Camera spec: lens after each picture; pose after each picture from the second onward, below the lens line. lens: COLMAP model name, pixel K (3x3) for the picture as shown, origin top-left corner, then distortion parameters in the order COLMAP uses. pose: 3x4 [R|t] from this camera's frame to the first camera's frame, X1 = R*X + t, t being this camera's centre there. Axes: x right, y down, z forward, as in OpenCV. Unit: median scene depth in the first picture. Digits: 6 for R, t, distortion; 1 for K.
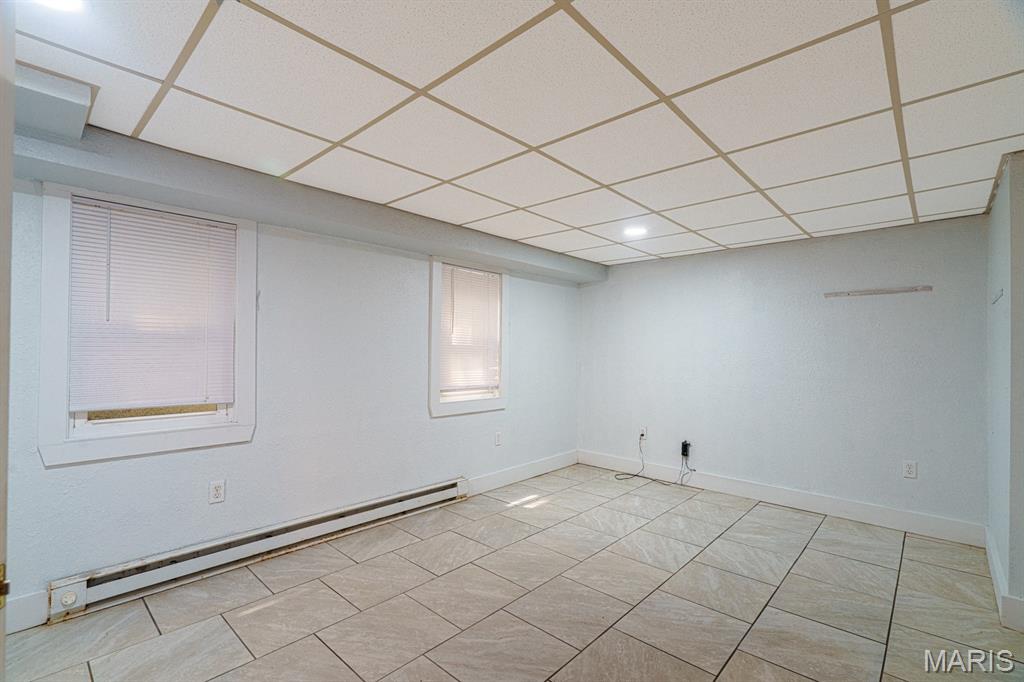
lens RADIAL K [[467.9, 0, 519.7], [0, 467.9, 347.2], [0, 0, 1]] dist [0.003558, -0.000355]
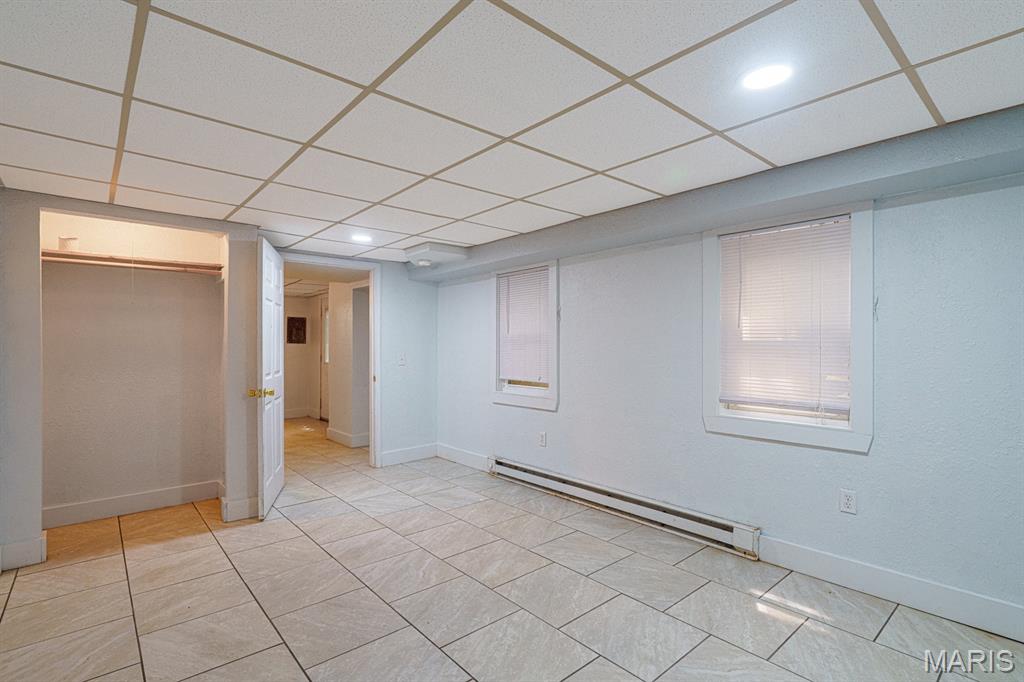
lens RADIAL K [[467.9, 0, 501.5], [0, 467.9, 346.7], [0, 0, 1]] dist [0.003558, -0.000355]
pose [[-0.115108, -0.010220, -0.993300, 0.778115], [0.004983, 0.999929, -0.010865, 0.012590], [0.993341, -0.006200, -0.115049, 0.872194]]
